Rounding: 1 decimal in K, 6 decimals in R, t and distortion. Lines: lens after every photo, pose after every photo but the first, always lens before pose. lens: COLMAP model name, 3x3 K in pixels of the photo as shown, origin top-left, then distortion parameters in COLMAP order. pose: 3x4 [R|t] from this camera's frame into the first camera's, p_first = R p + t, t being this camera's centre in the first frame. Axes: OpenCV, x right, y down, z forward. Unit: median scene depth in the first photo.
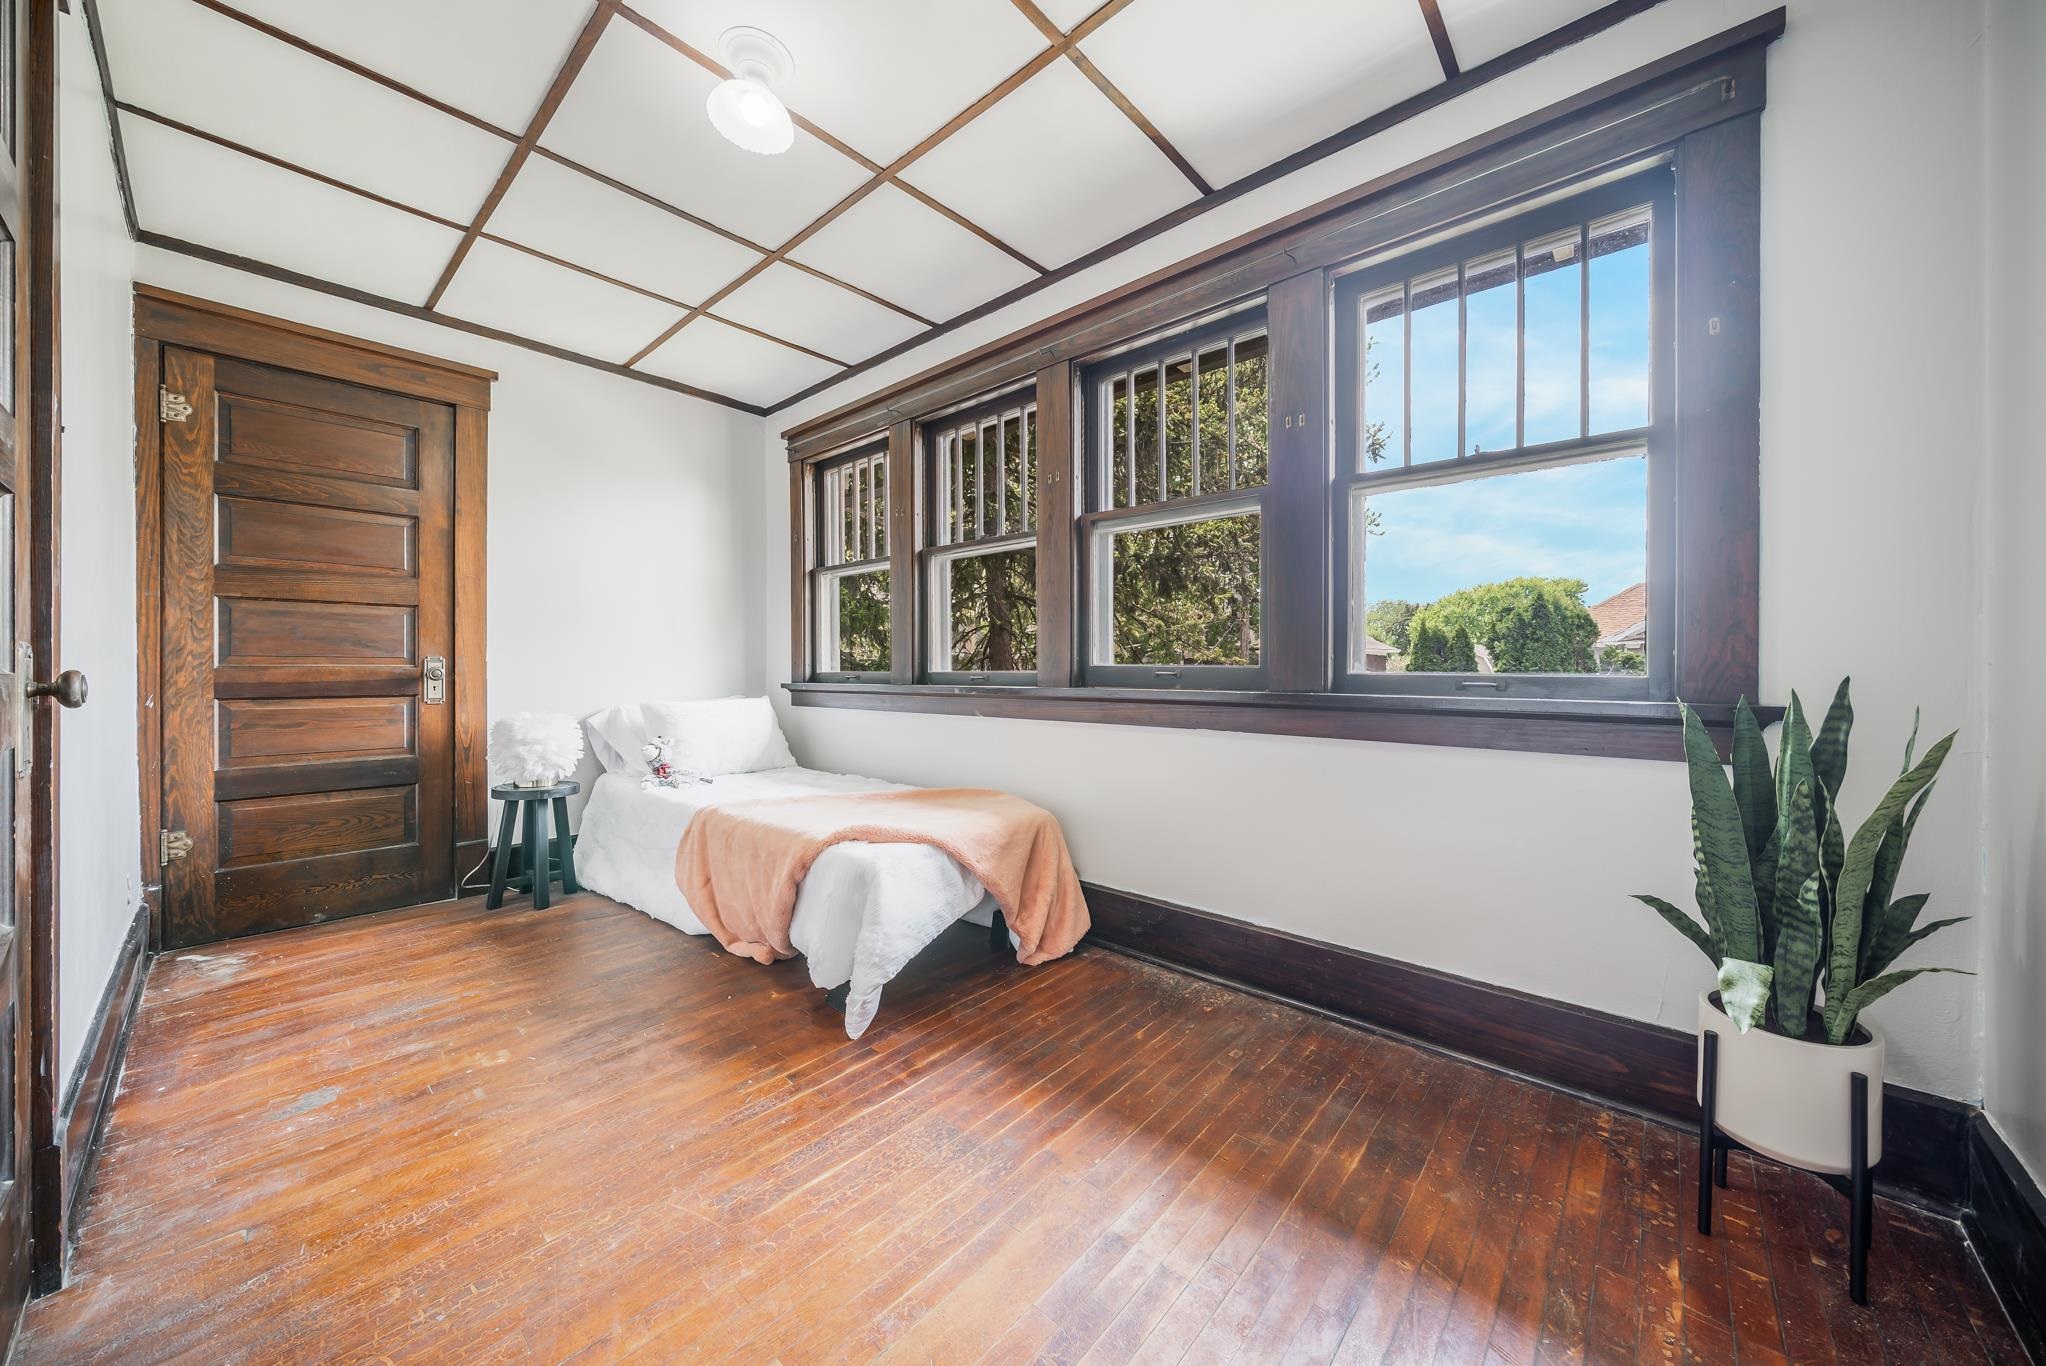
lens RADIAL K [[707.8, 0, 1022.7], [0, 707.8, 675.2], [0, 0, 1]] dist [-0.005601, 0.000021]
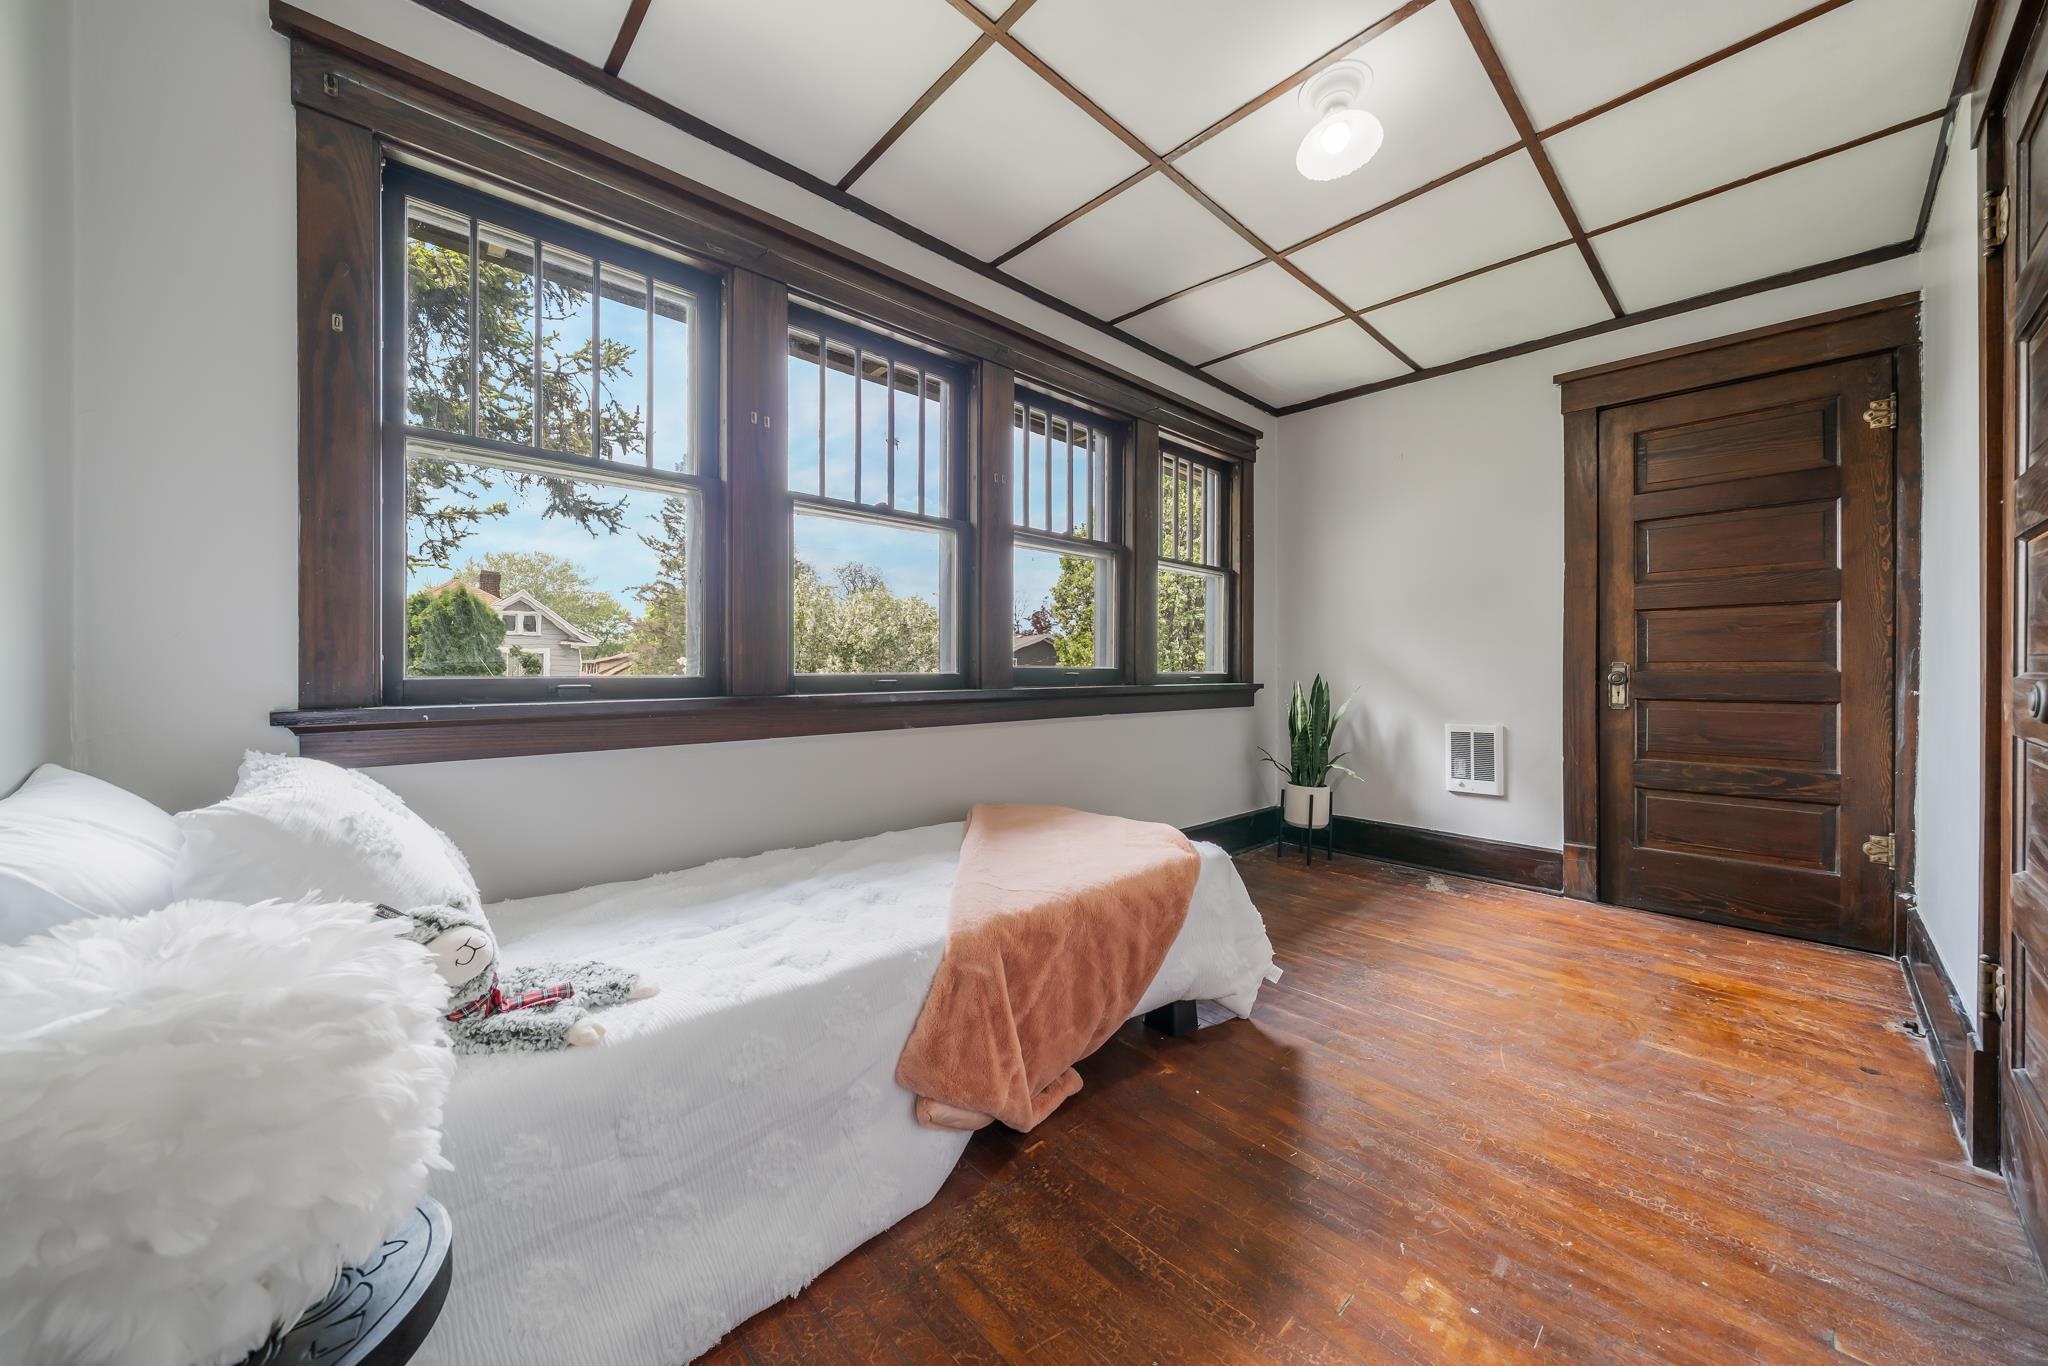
lens RADIAL K [[726.4, 0, 1015.3], [0, 726.4, 668.8], [0, 0, 1]] dist [0.012106, -0.000041]
pose [[0.091609, -0.004532, 0.995785, -0.716430], [0.009077, 0.999952, 0.003716, -0.011524], [-0.995754, 0.008699, 0.091645, 0.650297]]
